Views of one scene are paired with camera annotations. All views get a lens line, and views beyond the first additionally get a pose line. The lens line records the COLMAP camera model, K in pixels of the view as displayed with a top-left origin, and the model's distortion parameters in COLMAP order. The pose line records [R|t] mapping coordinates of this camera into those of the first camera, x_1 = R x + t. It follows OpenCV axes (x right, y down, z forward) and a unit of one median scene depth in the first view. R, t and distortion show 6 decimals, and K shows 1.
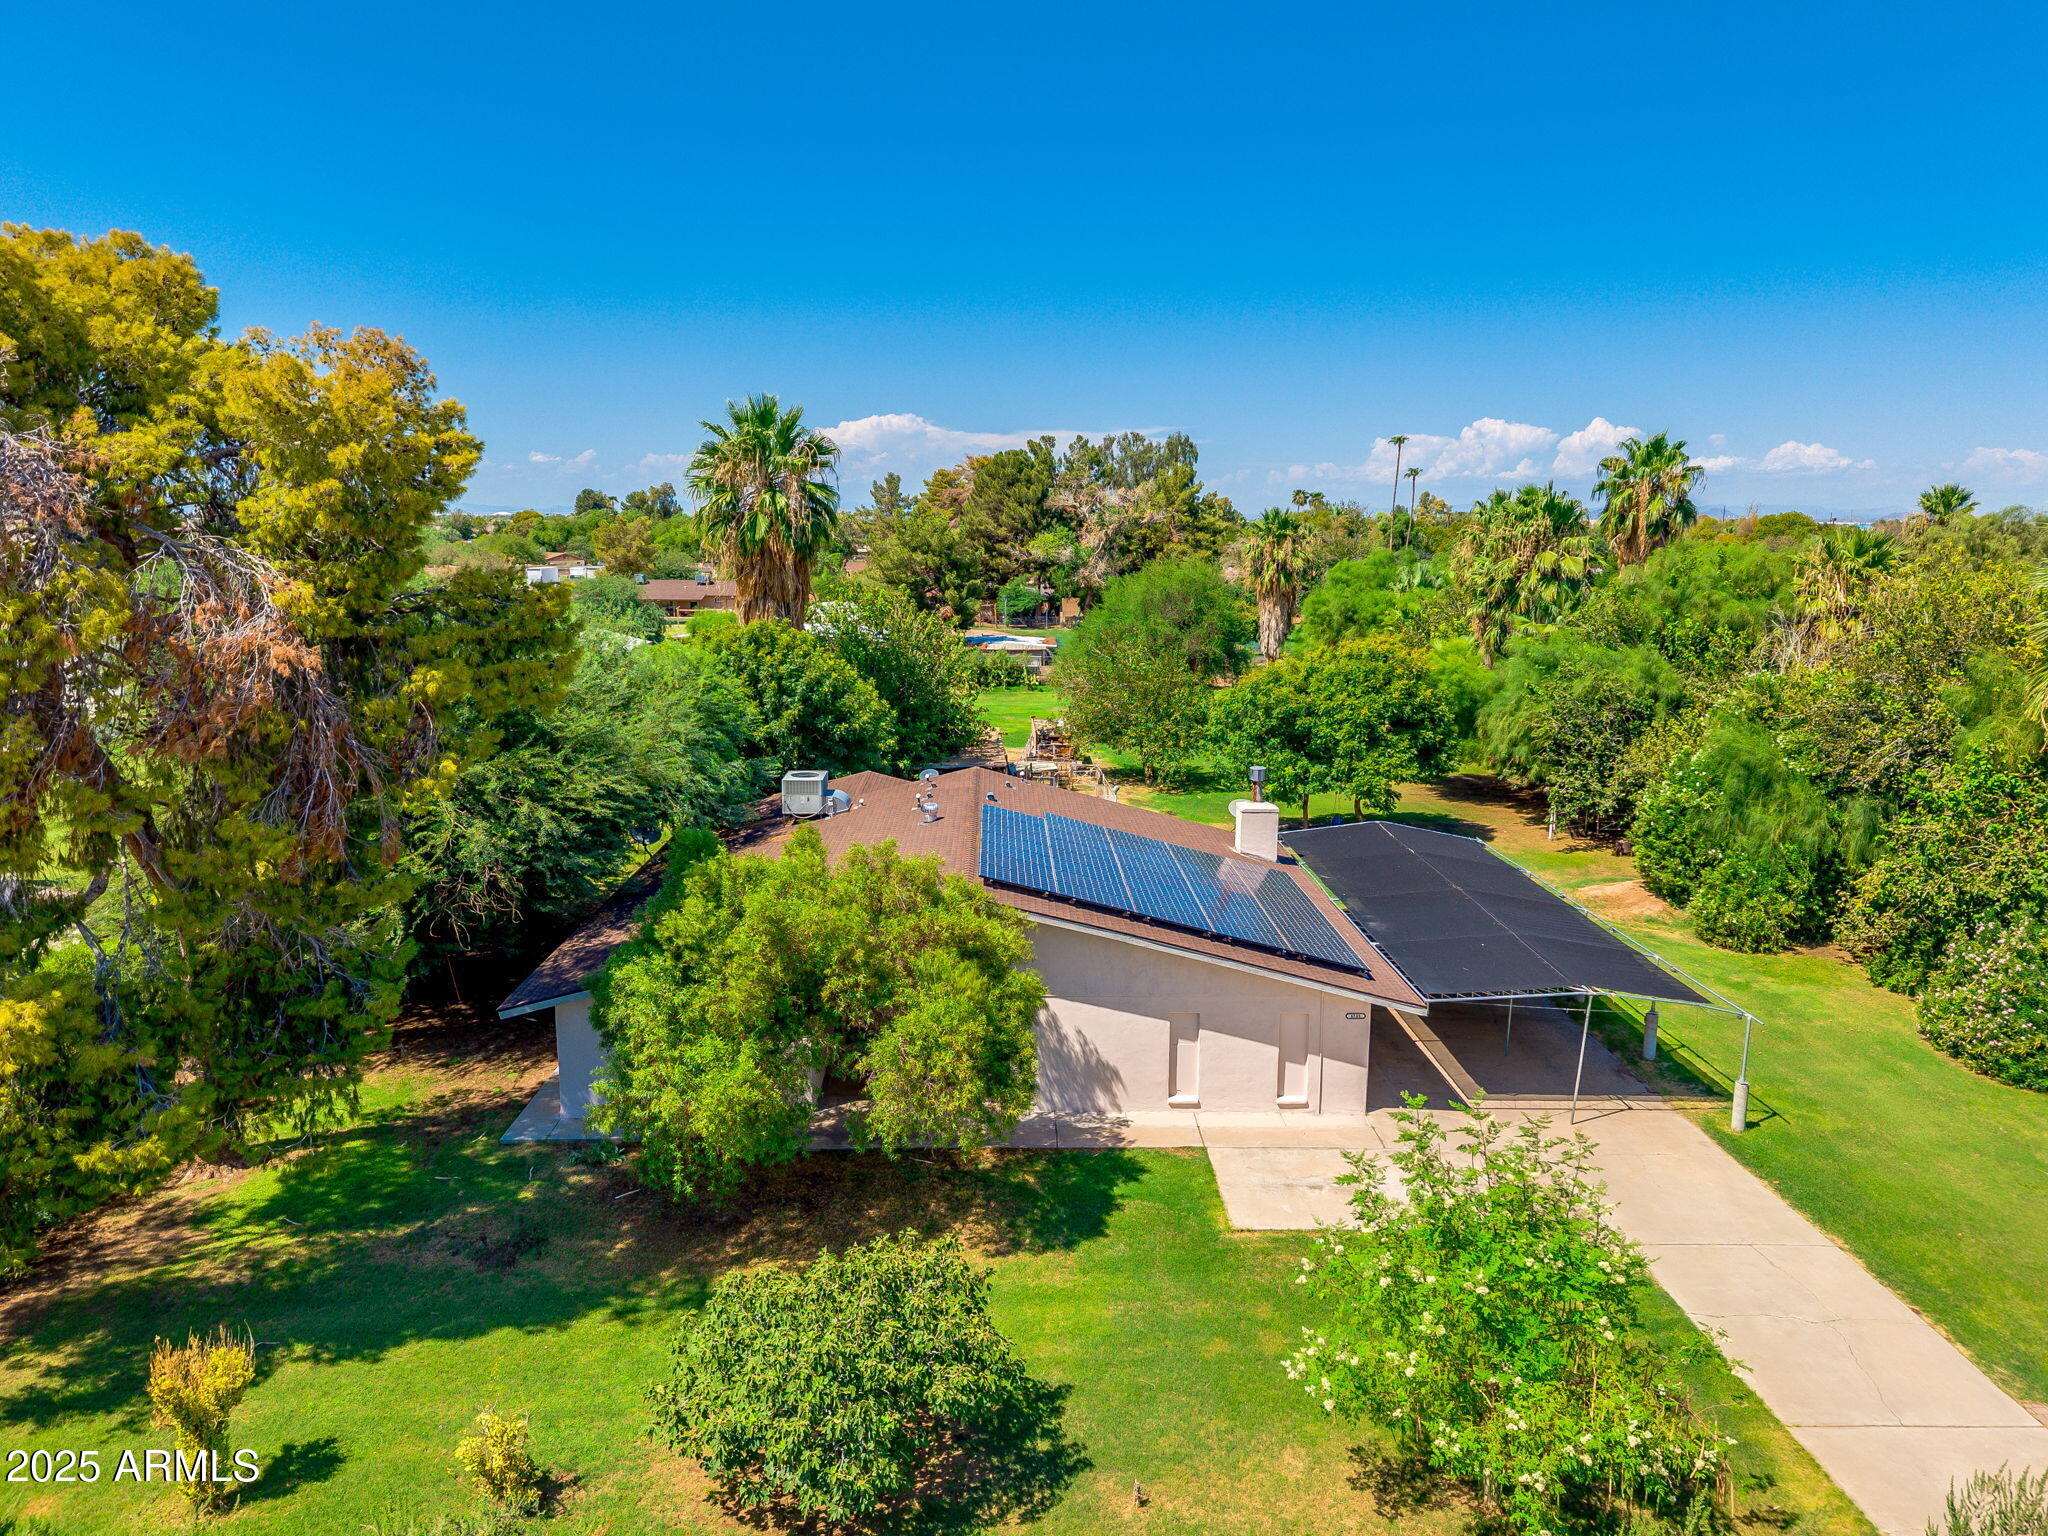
lens RADIAL K [[1381.9, 0, 1020.3], [0, 1381.9, 779.6], [0, 0, 1]] dist [0.029873, -0.031194]
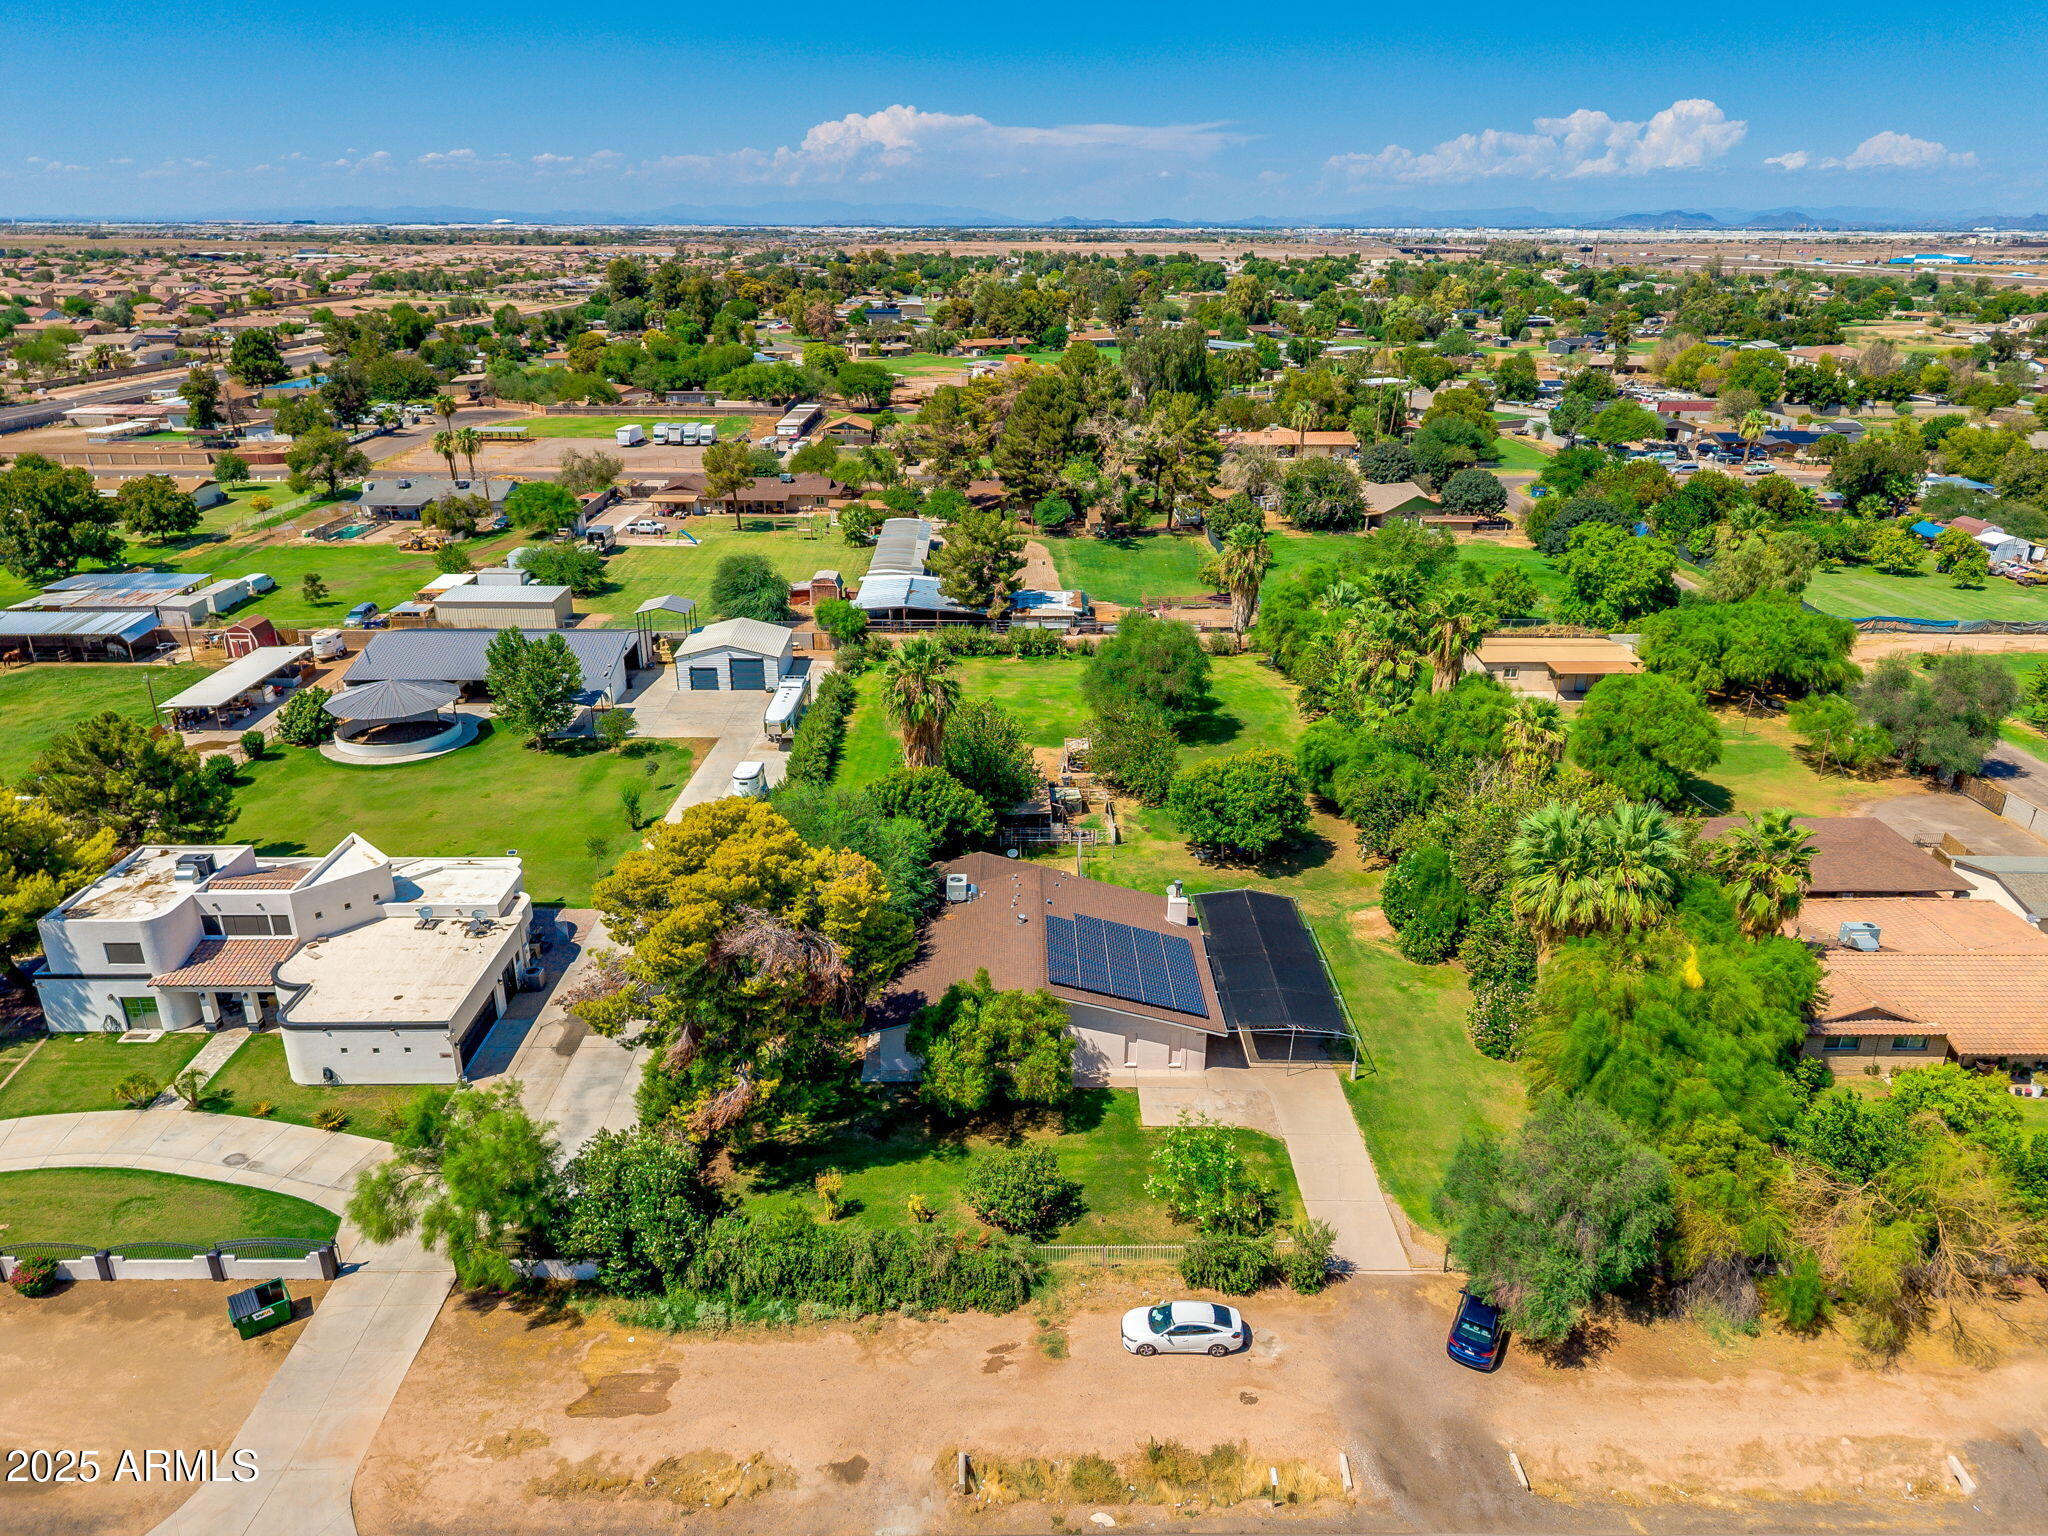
lens RADIAL K [[1381.9, 0, 1021.9], [0, 1381.9, 766.3], [0, 0, 1]] dist [0.029873, -0.031194]
pose [[0.999869, 0.006429, -0.014857, -0.024286], [-0.003581, 0.982867, 0.184283, -0.423215], [0.015787, -0.184206, 0.982761, -0.754203]]
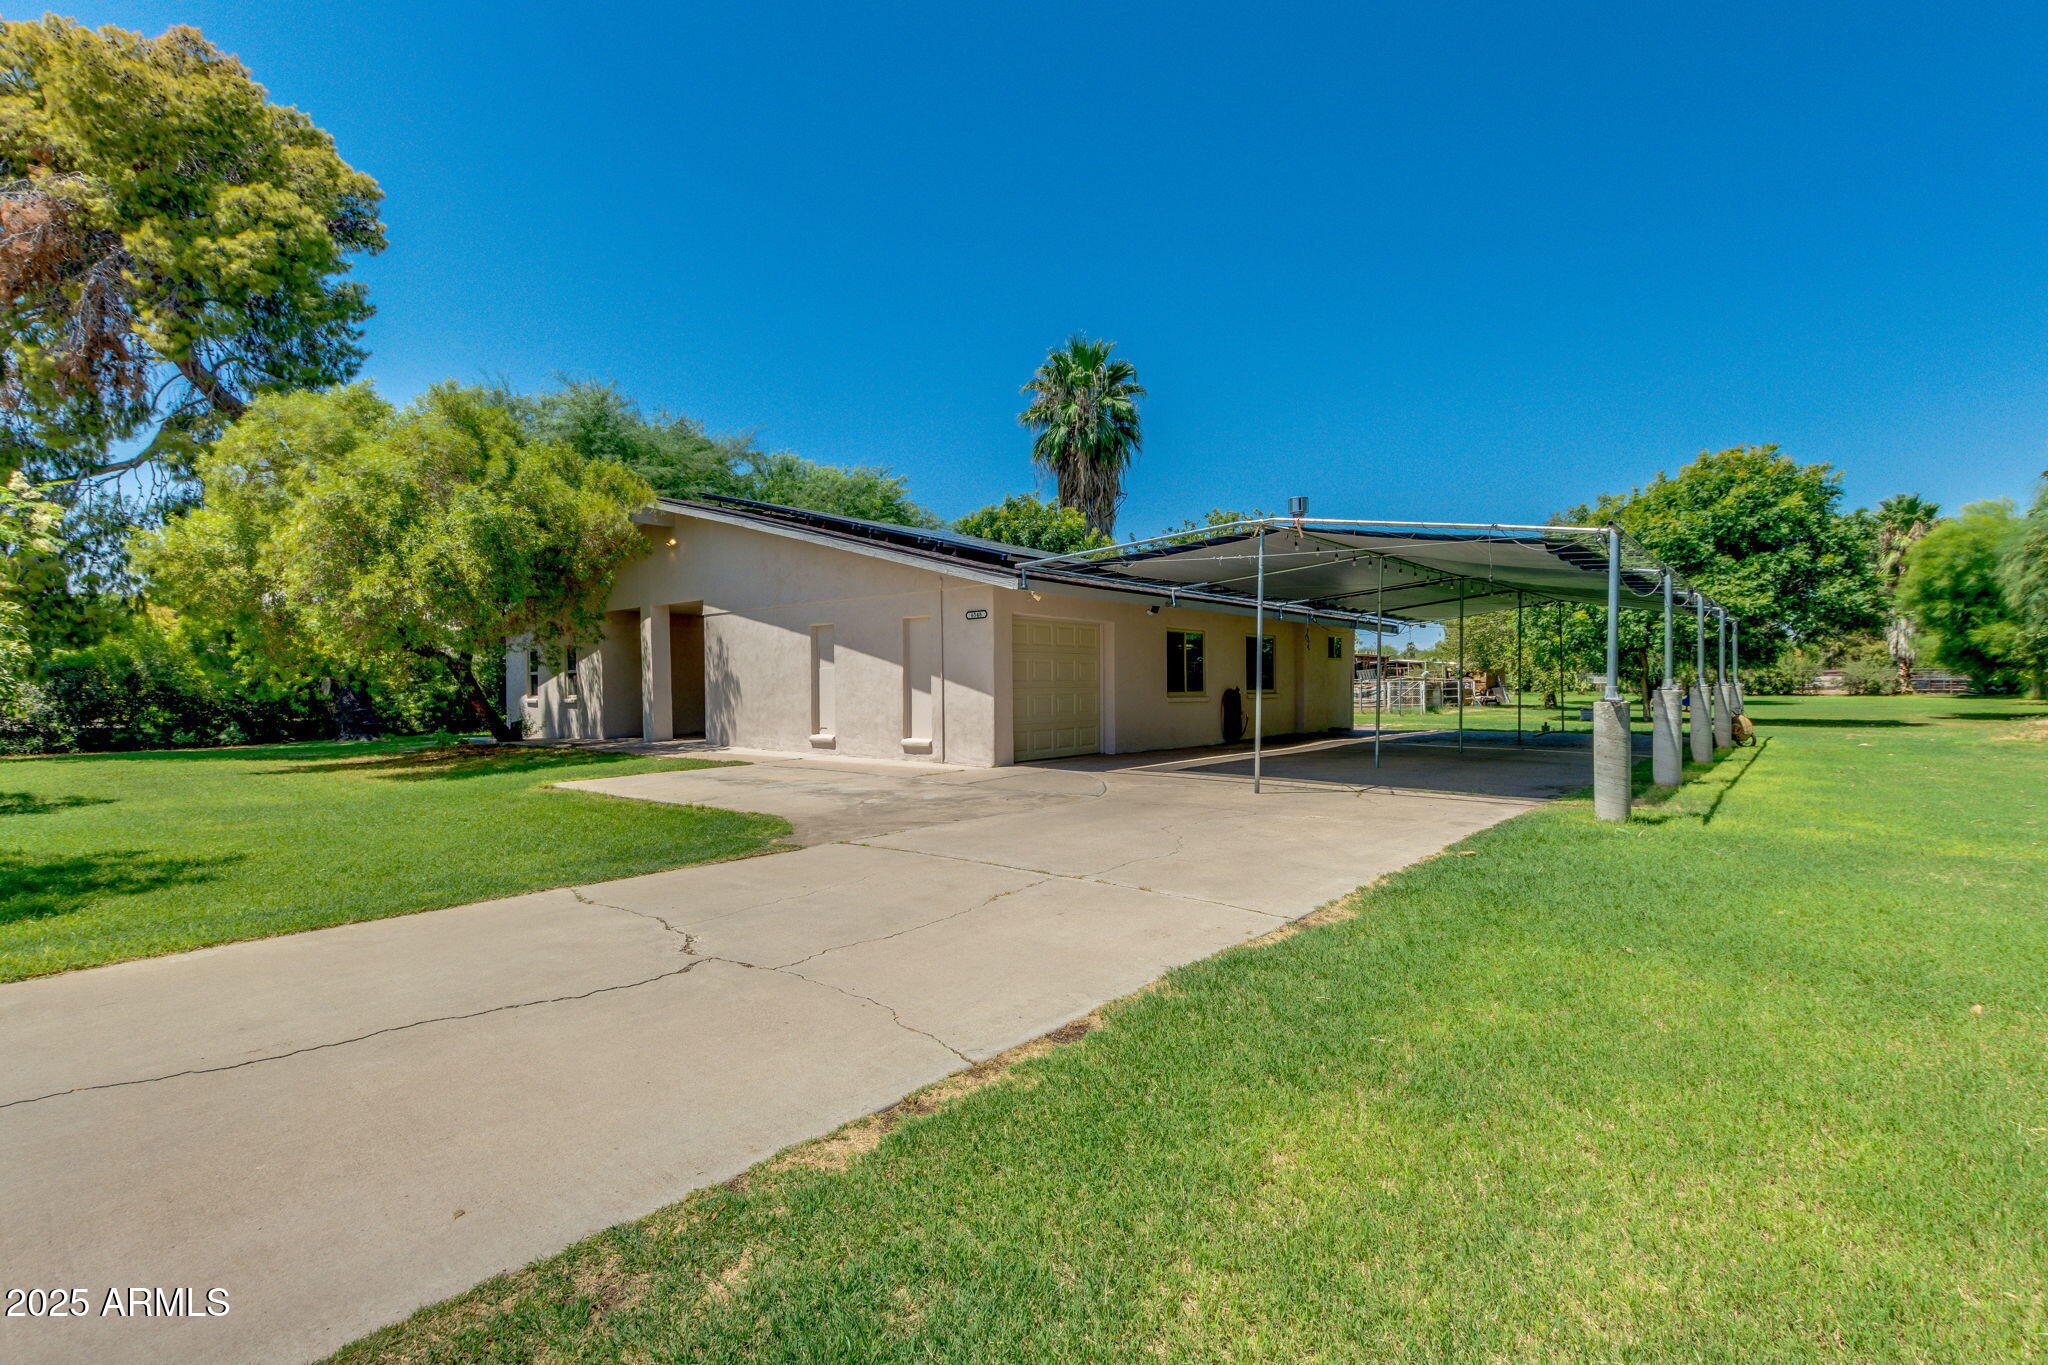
lens RADIAL K [[943.6, 0, 1012.6], [0, 943.6, 697.7], [0, 0, 1]] dist [-0.001196, 0.000688]
pose [[0.746873, -0.005191, -0.664946, 0.319535], [-0.108526, 0.985611, -0.129591, 0.151859], [0.656051, 0.168952, 0.735563, 0.379157]]
